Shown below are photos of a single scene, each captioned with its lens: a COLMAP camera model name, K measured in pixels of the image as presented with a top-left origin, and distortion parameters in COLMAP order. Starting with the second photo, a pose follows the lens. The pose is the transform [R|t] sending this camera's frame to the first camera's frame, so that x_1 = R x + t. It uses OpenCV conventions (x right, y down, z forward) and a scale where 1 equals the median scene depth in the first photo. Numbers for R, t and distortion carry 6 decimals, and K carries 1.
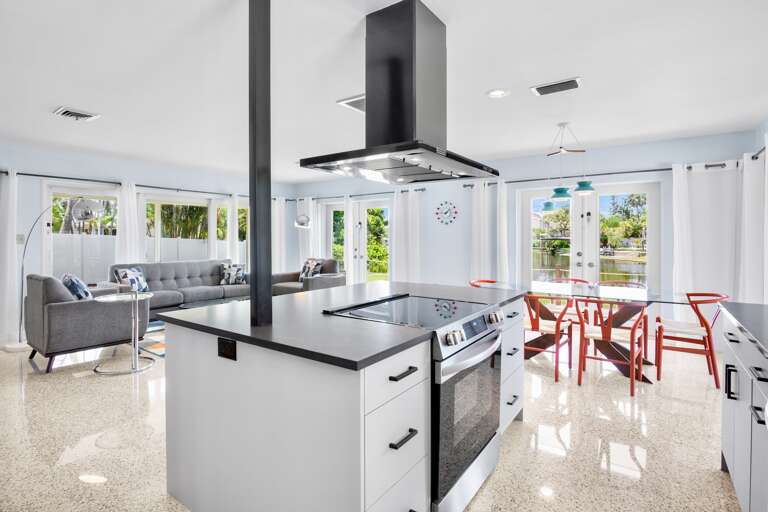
lens RADIAL K [[388.0, 0, 383.8], [0, 388.0, 240.2], [0, 0, 1]] dist [-0.015034, -0.001077]
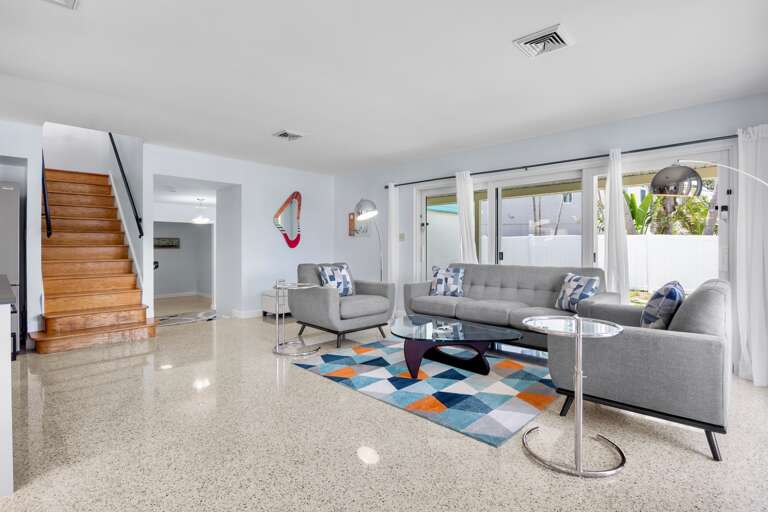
lens RADIAL K [[378.7, 0, 382.5], [0, 378.7, 246.6], [0, 0, 1]] dist [-0.019085, 0.000233]
pose [[-0.134592, 0.003097, -0.990896, 0.244132], [-0.005409, 0.999978, 0.003860, 0.020692], [0.990886, 0.005879, -0.134572, 0.947045]]
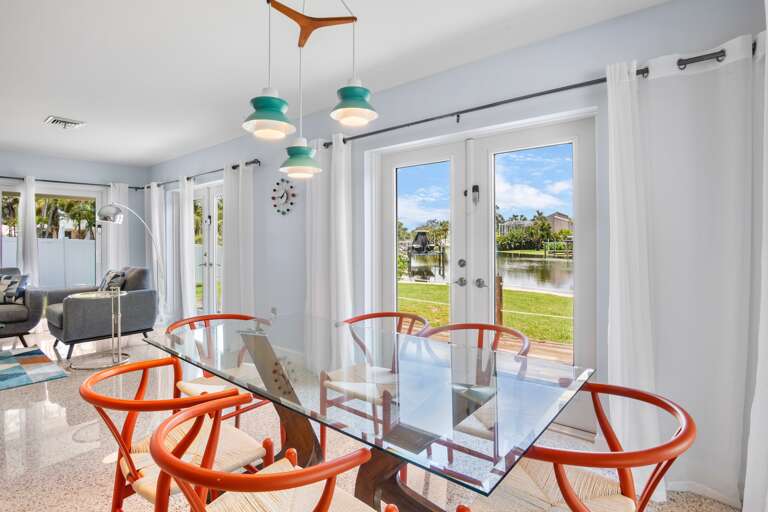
lens RADIAL K [[388.0, 0, 383.8], [0, 388.0, 240.2], [0, 0, 1]] dist [-0.015034, -0.001077]
pose [[0.997888, -0.003822, -0.064846, 0.409837], [0.003241, 0.999954, -0.009070, 0.008202], [0.064877, 0.008841, 0.997854, 0.421208]]
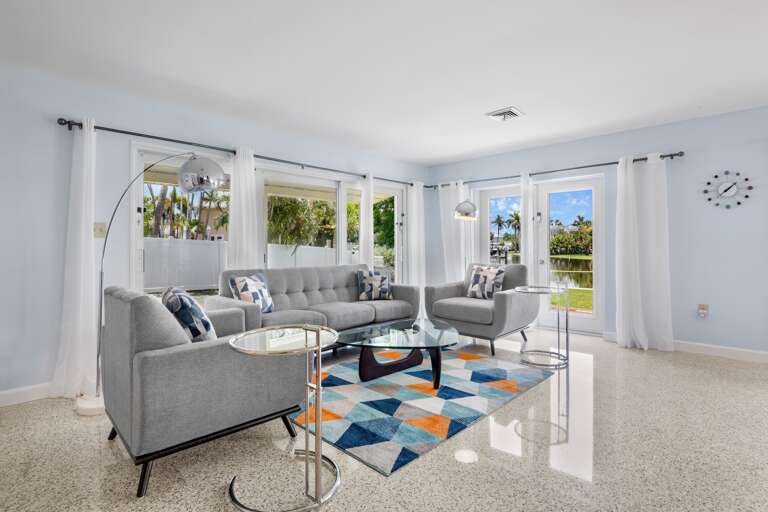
lens RADIAL K [[378.7, 0, 382.5], [0, 378.7, 246.6], [0, 0, 1]] dist [-0.019085, 0.000233]
pose [[0.990323, -0.002246, -0.138761, -0.334824], [0.001437, 0.999981, -0.005932, 0.025664], [0.138771, 0.005675, 0.990308, 0.377789]]
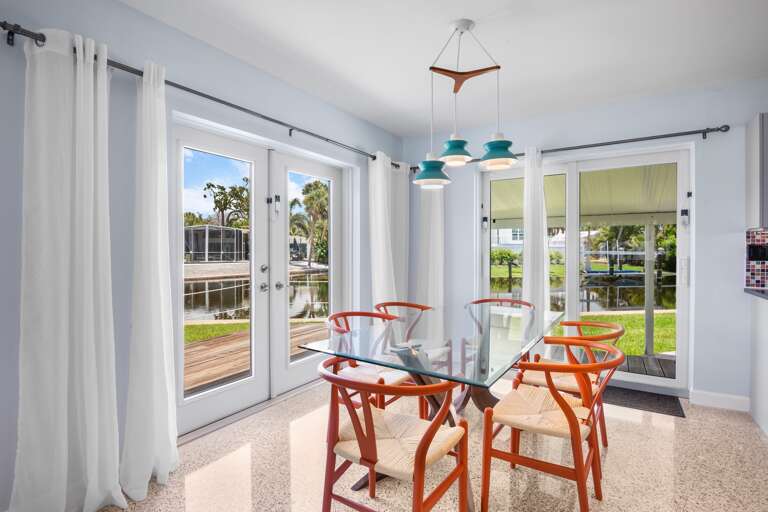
lens RADIAL K [[378.7, 0, 382.5], [0, 378.7, 246.6], [0, 0, 1]] dist [-0.019085, 0.000233]
pose [[-0.028949, 0.006250, 0.999561, -0.040840], [0.008606, 0.999945, -0.006003, 0.009110], [-0.999544, 0.008429, -0.029001, 0.804620]]
